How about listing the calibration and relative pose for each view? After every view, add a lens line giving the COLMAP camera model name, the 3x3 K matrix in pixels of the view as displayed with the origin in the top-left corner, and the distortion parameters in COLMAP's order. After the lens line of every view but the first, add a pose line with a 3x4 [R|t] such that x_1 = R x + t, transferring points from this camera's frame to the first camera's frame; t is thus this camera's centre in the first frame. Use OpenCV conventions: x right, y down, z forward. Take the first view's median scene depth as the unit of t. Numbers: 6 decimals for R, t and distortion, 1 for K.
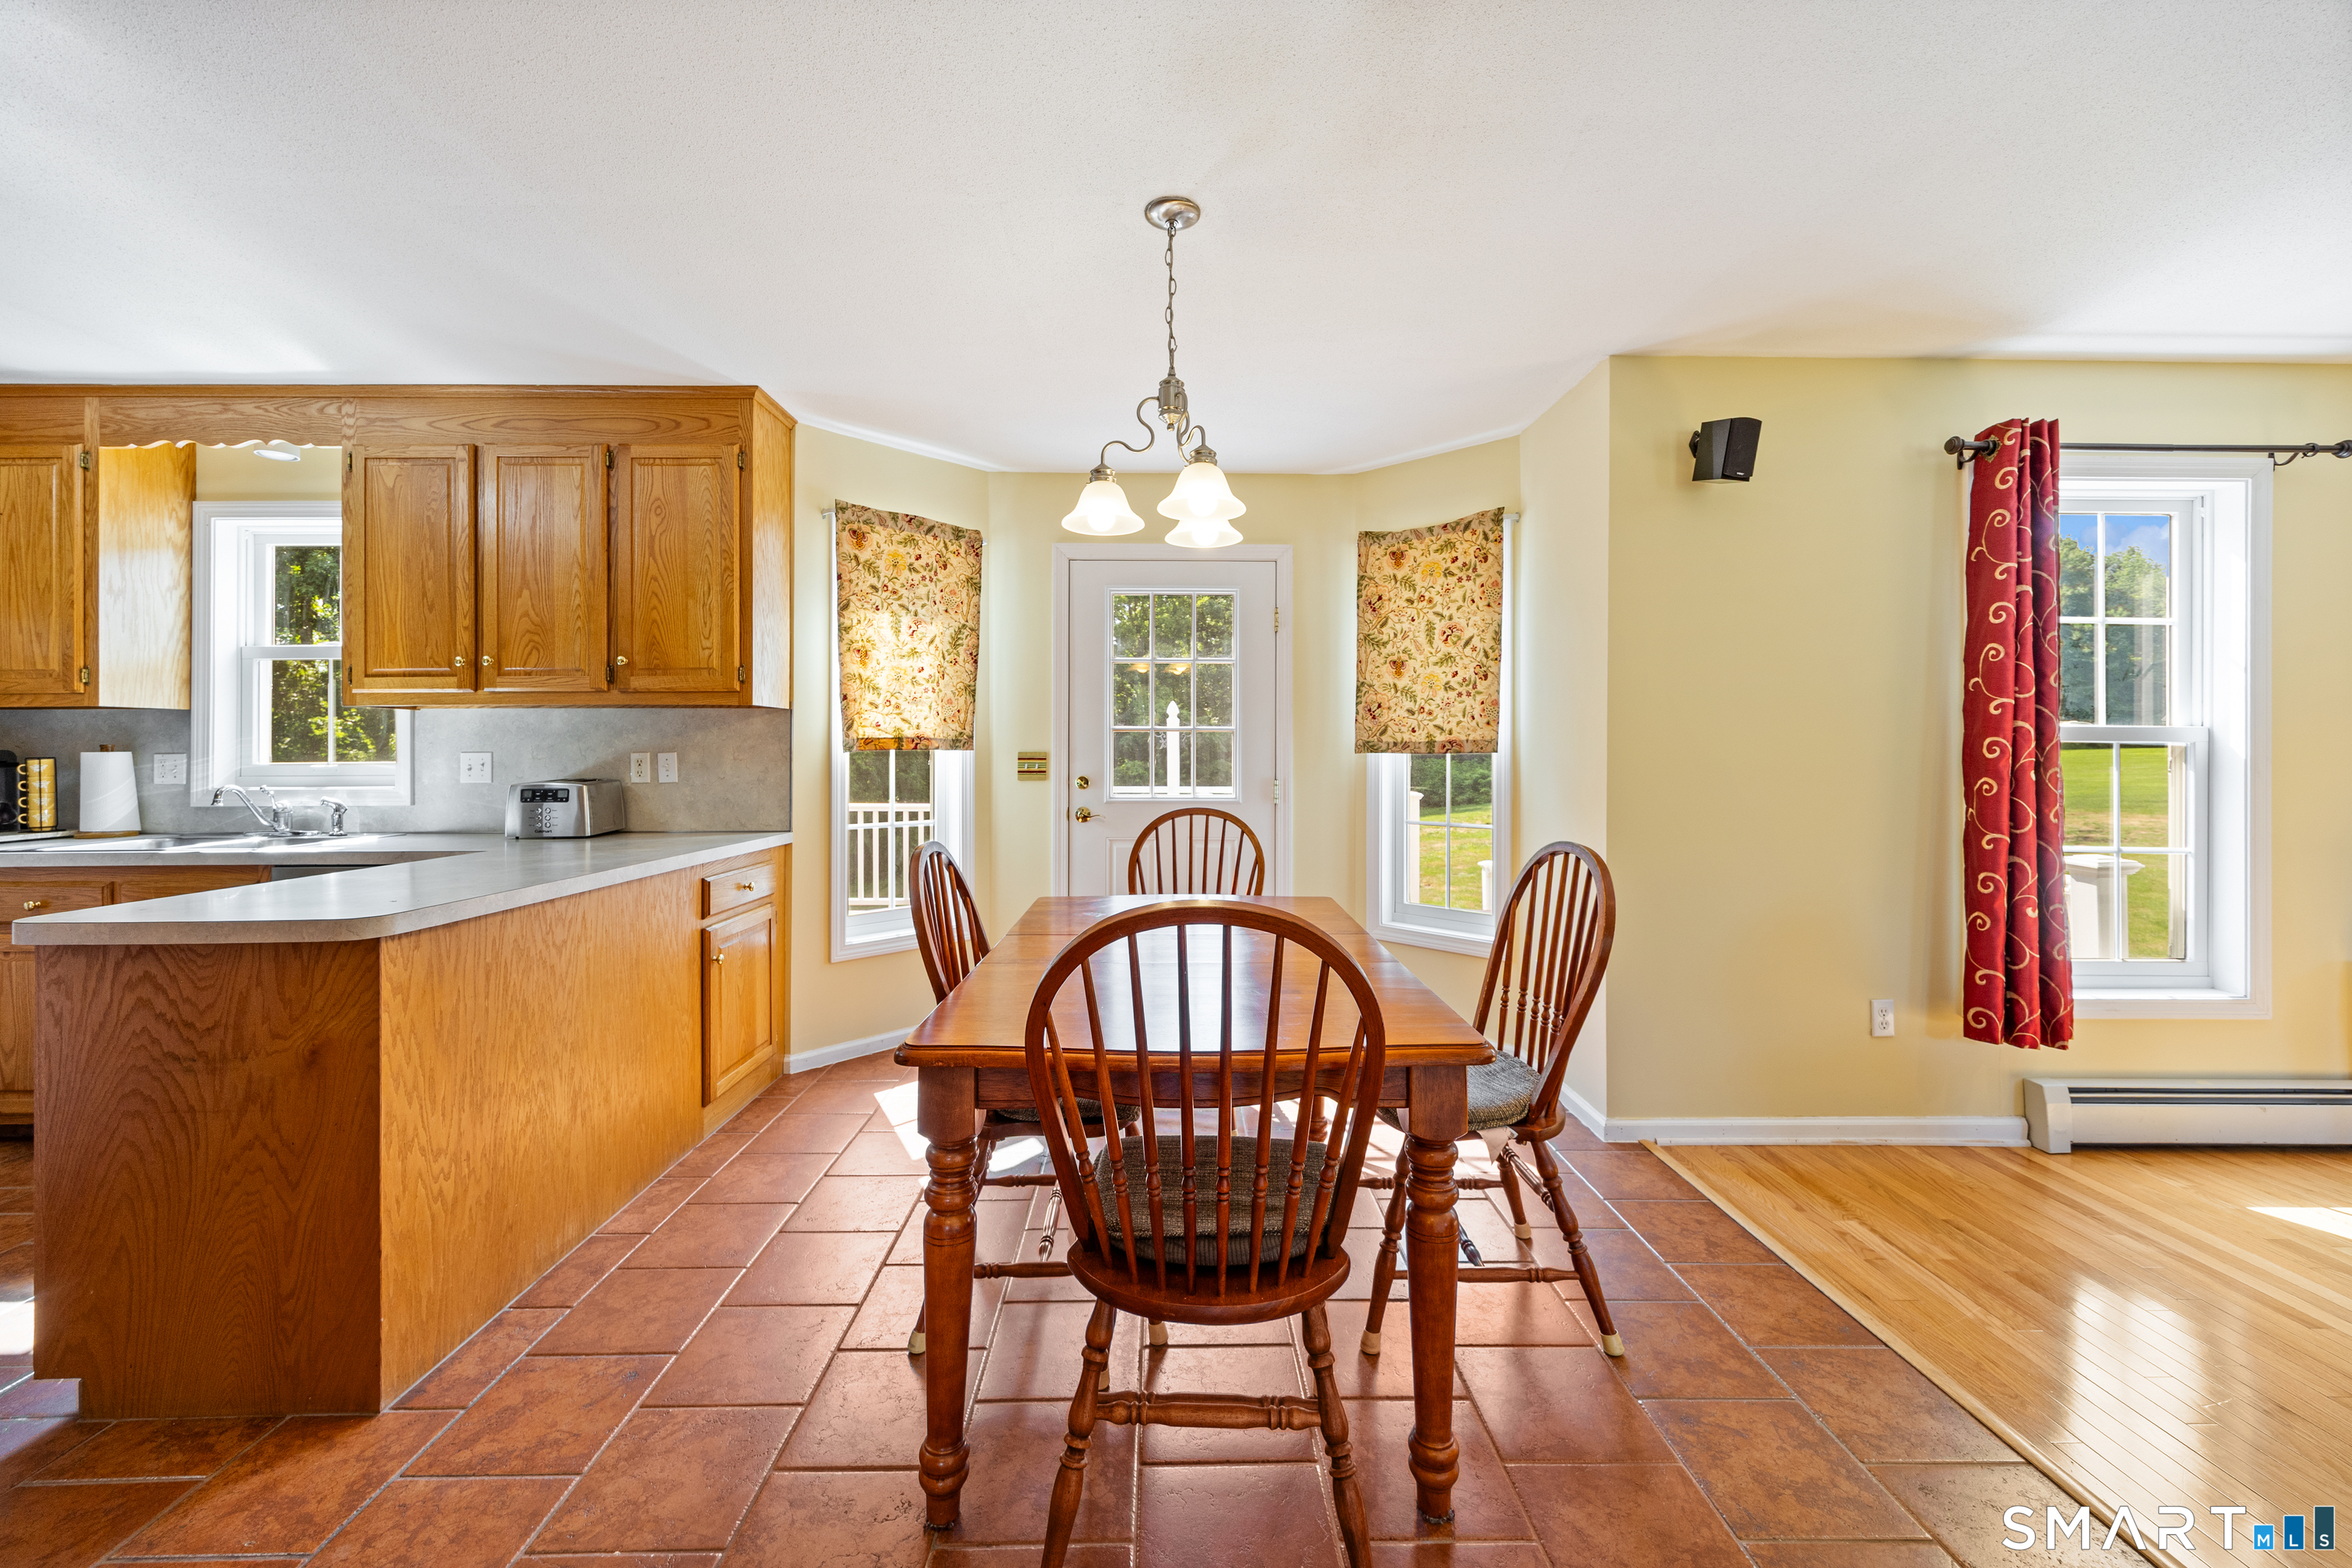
lens RADIAL K [[907.4, 0, 1172.3], [0, 907.4, 745.1], [0, 0, 1]] dist [-0.002070, 0.000125]
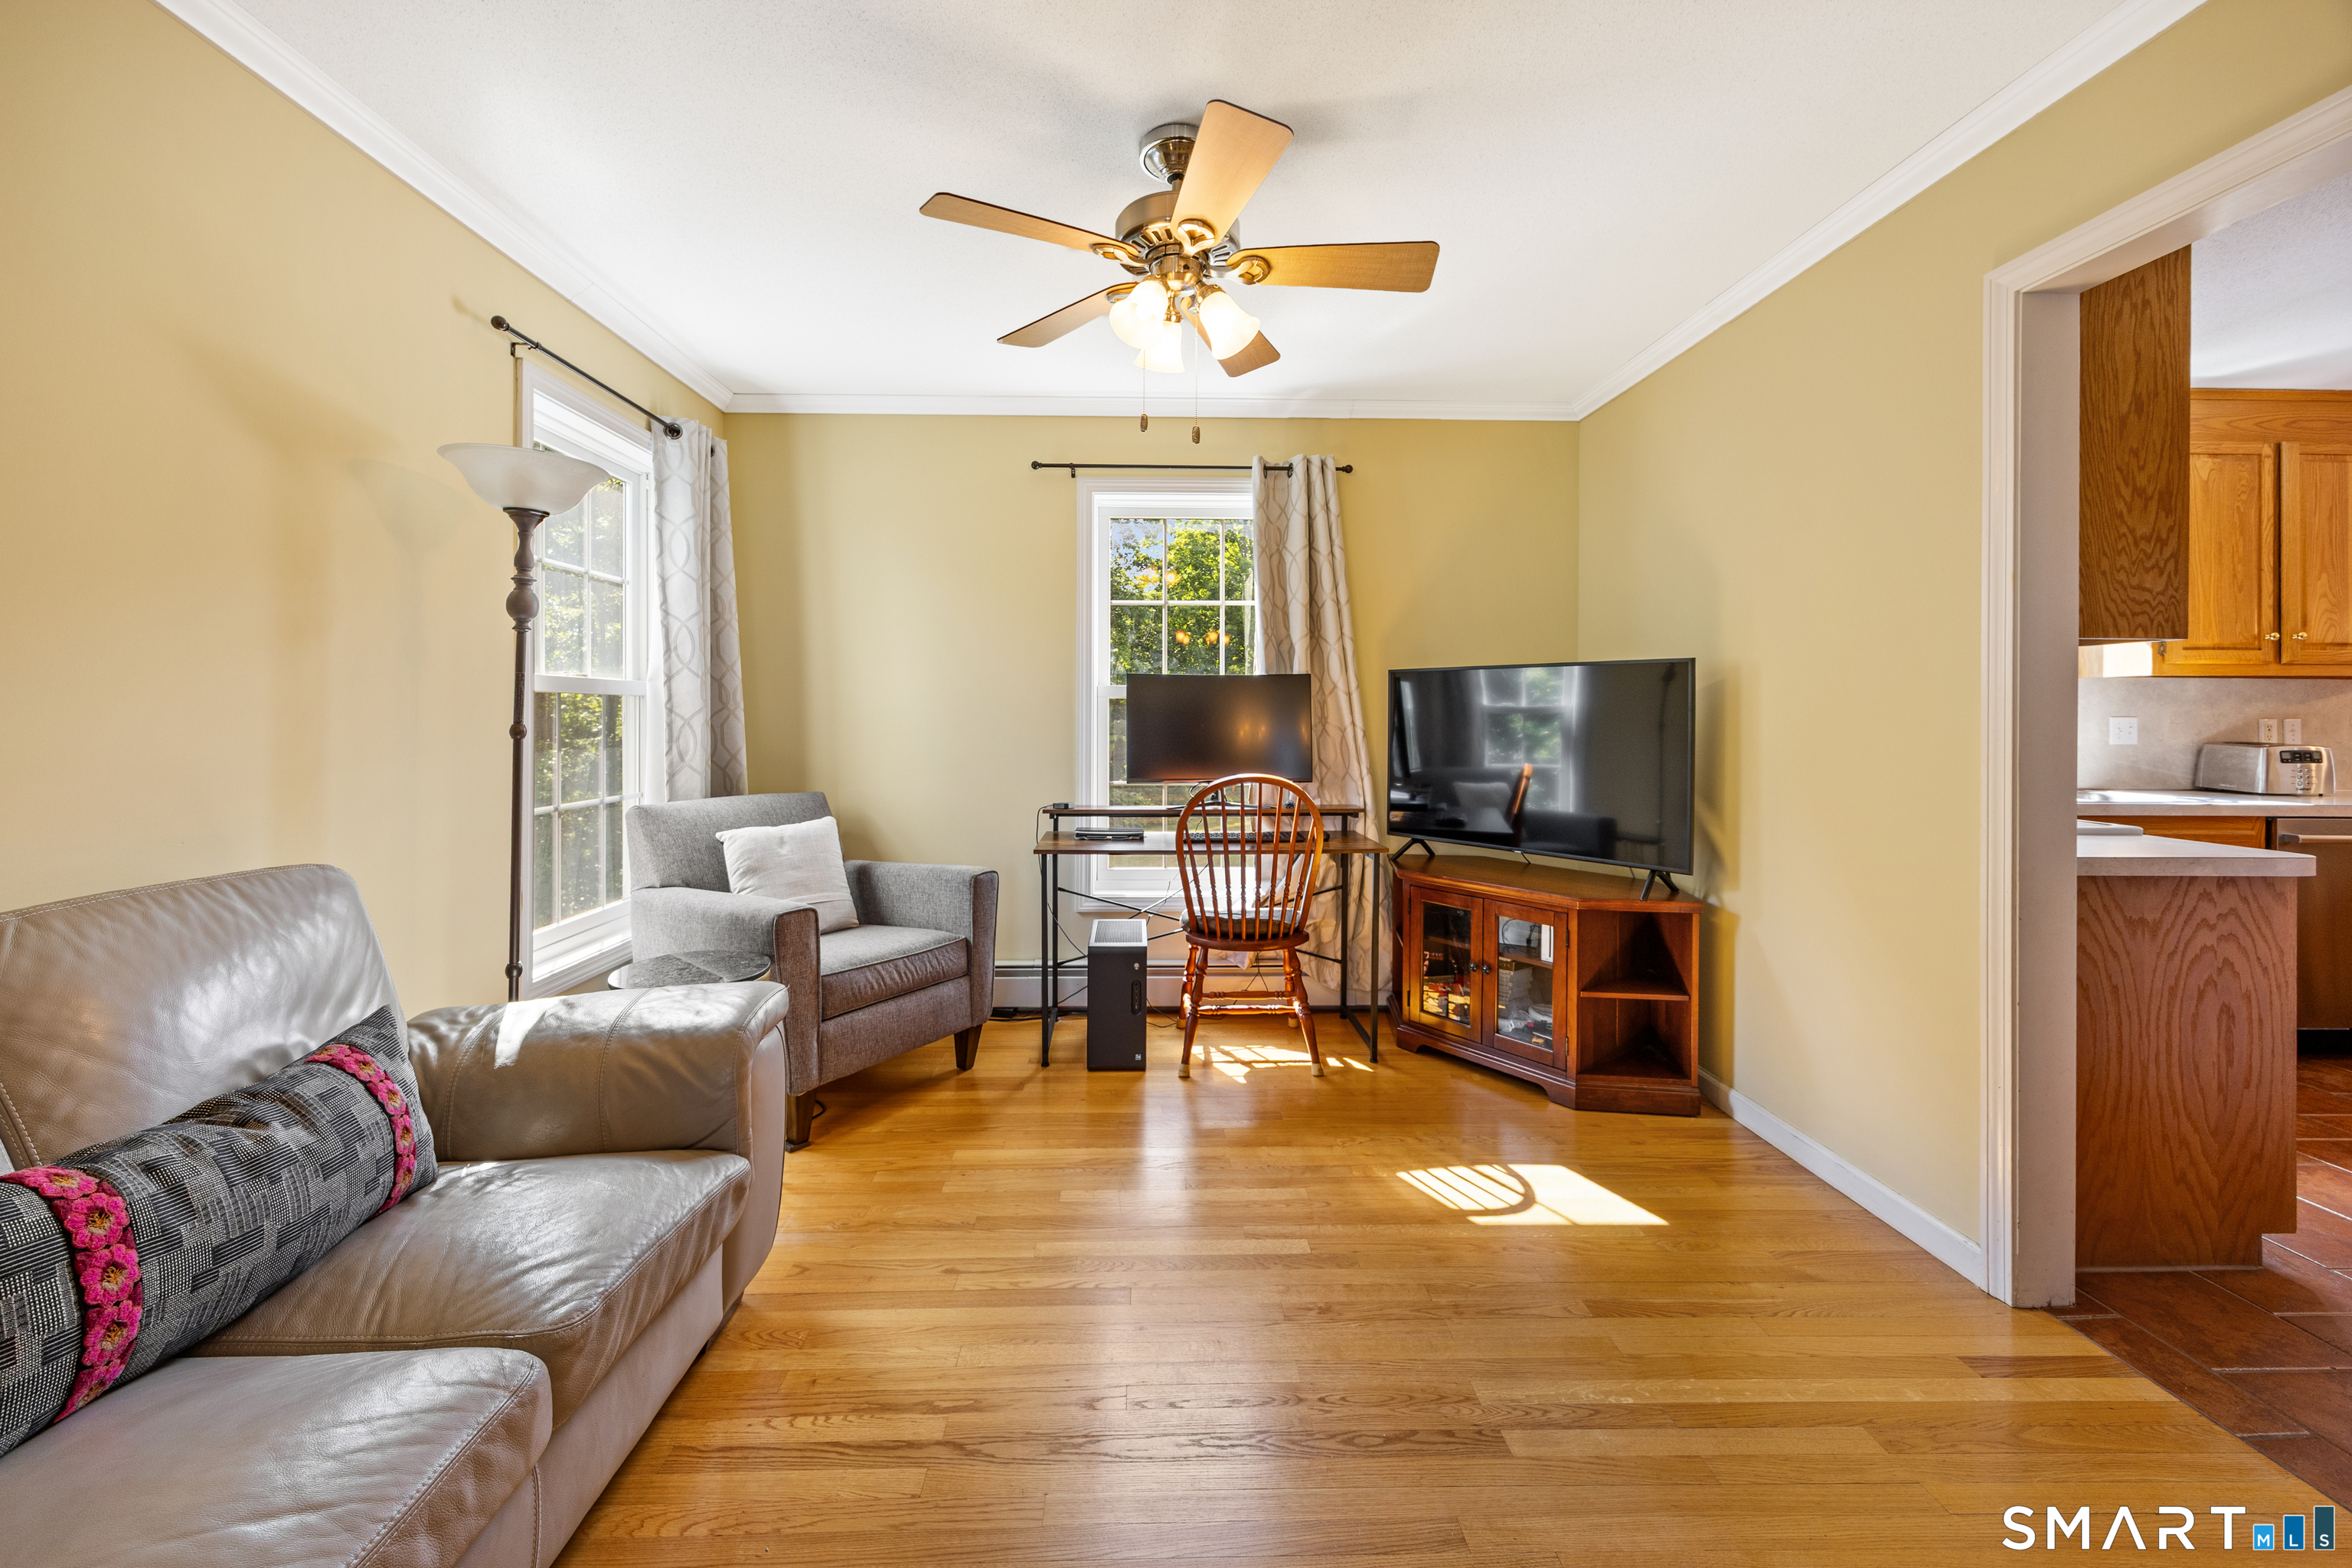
lens RADIAL K [[947.4, 0, 1178.5], [0, 947.4, 712.9], [0, 0, 1]] dist [0.003793, -0.001074]
pose [[0.999760, 0.009283, 0.019855, -1.980882], [-0.009455, 0.999918, 0.008596, 0.004779], [-0.019773, -0.008781, 0.999766, -0.135369]]
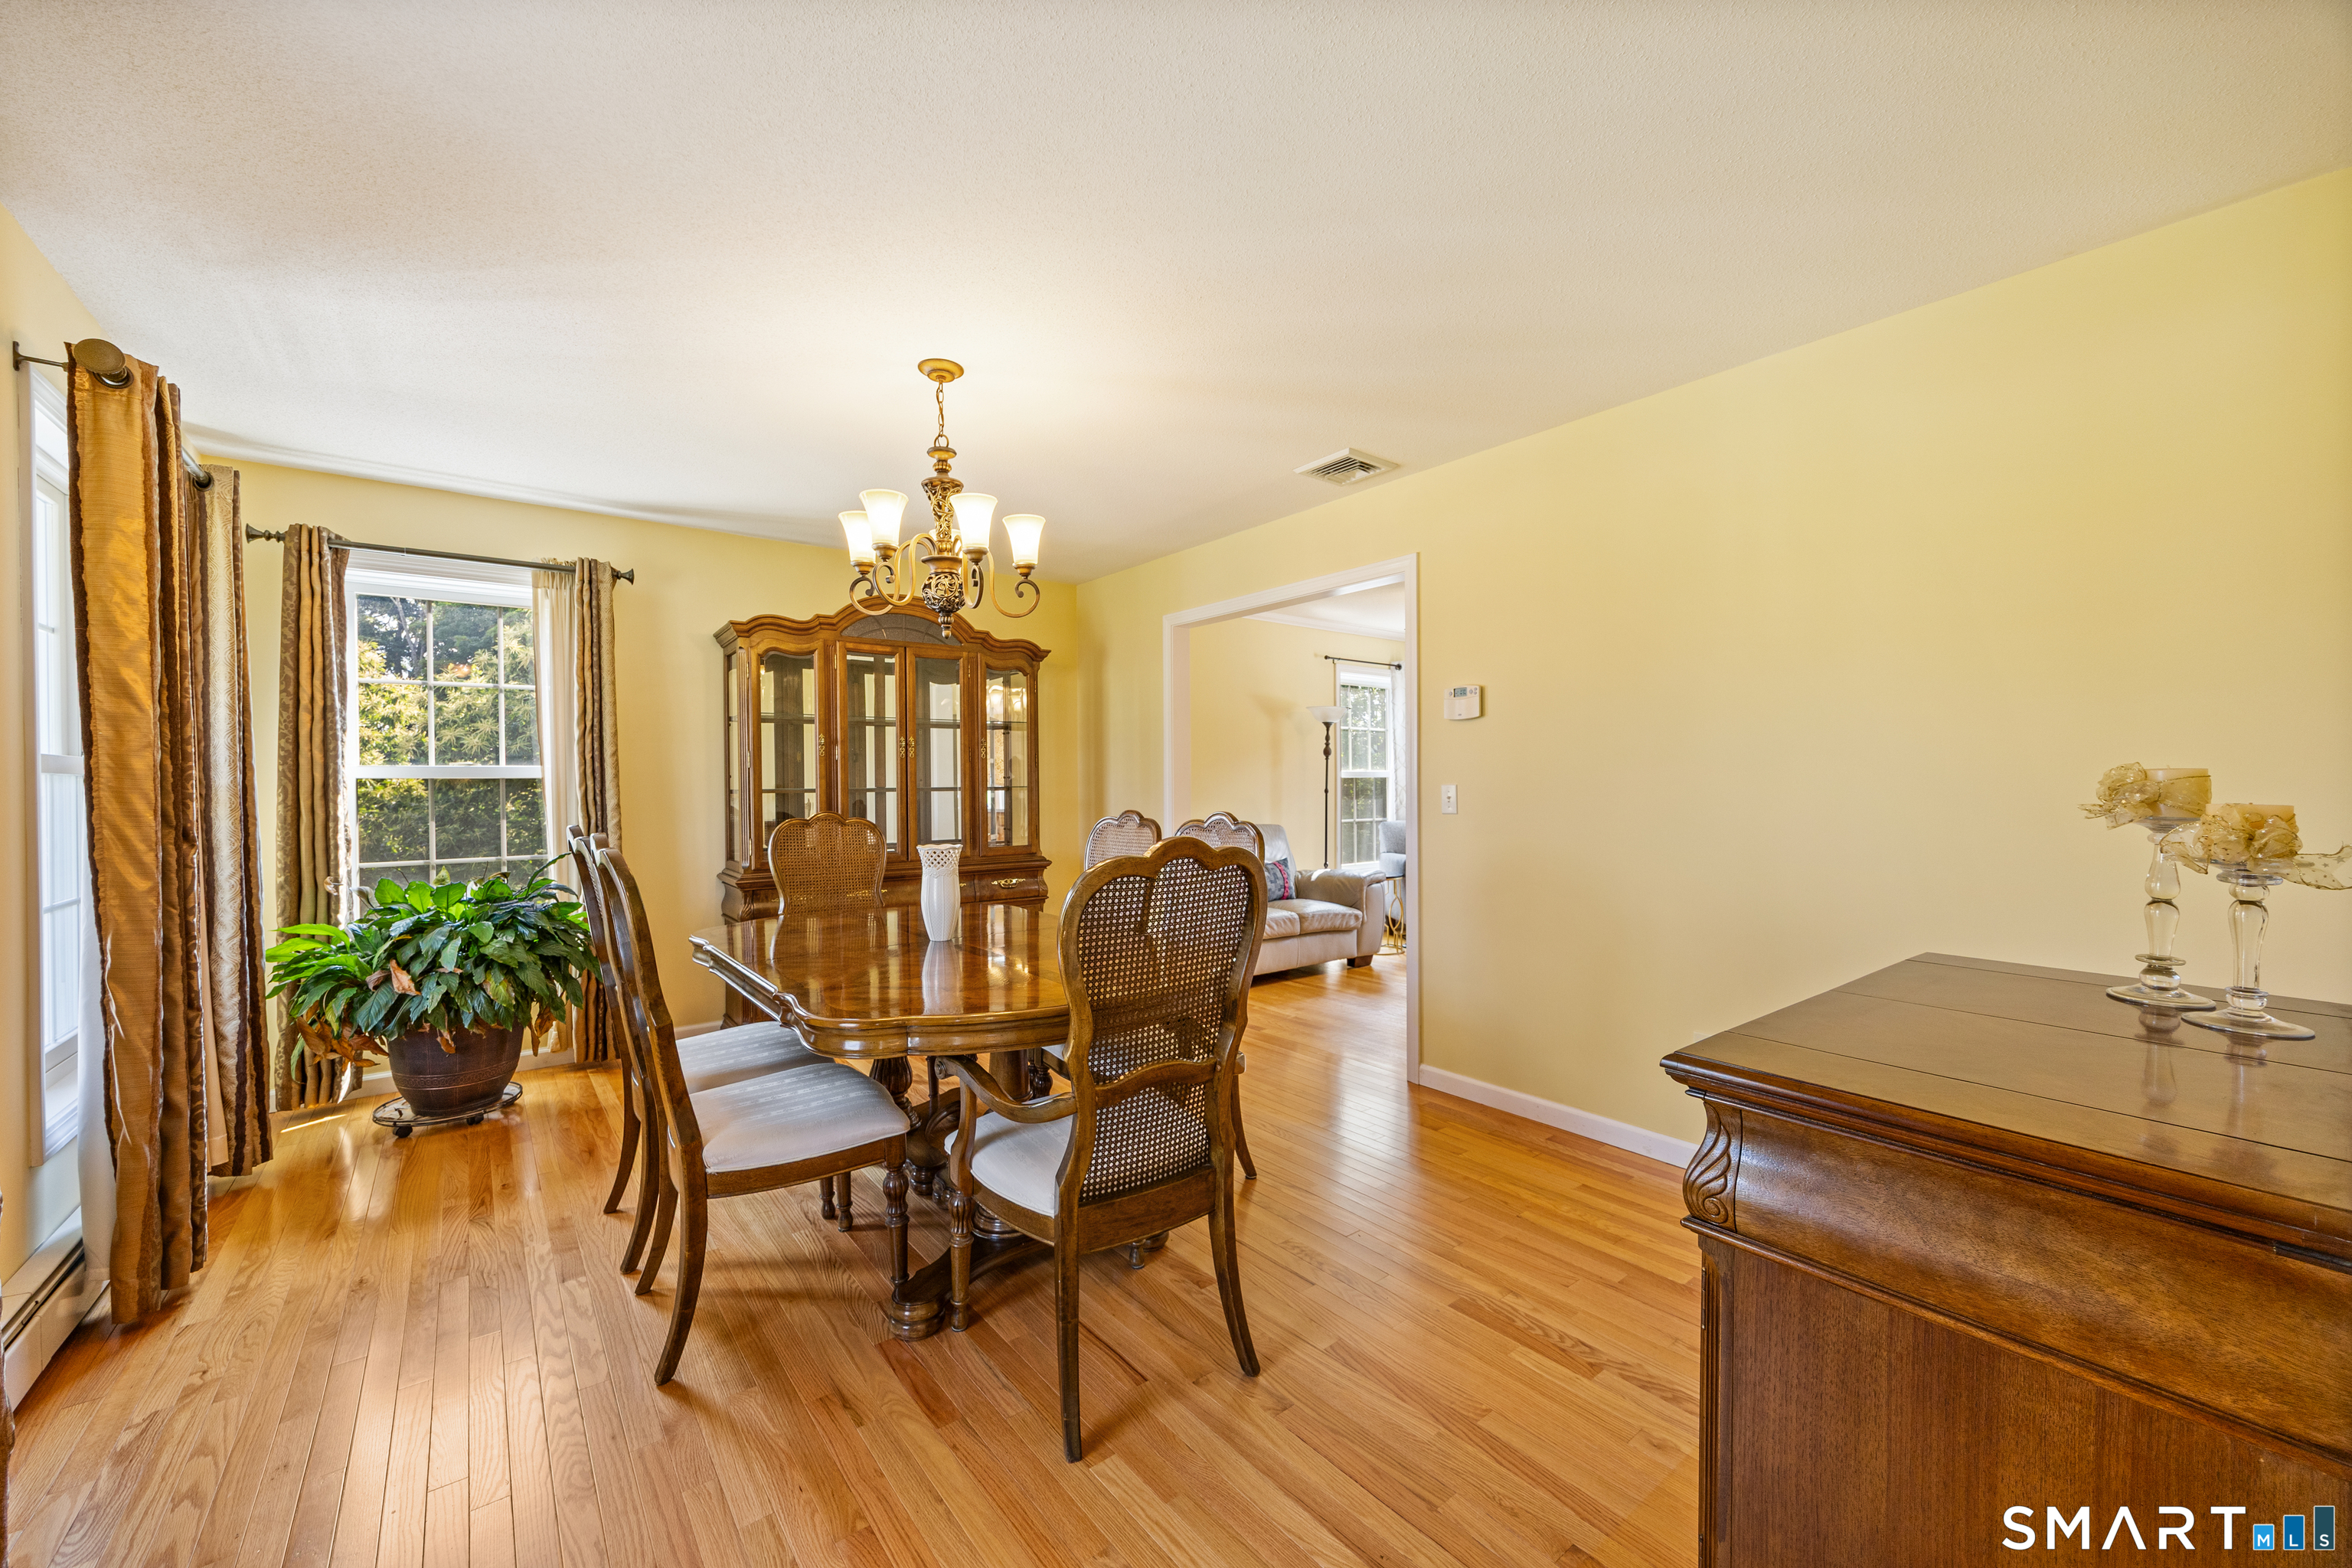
lens RADIAL K [[907.4, 0, 1190.7], [0, 907.4, 798.8], [0, 0, 1]] dist [-0.002070, 0.000125]
pose [[0.618886, 0.010307, -0.785414, -1.031272], [0.008364, 0.999771, 0.019710, 0.002712], [0.785437, -0.018768, 0.618657, -0.955310]]
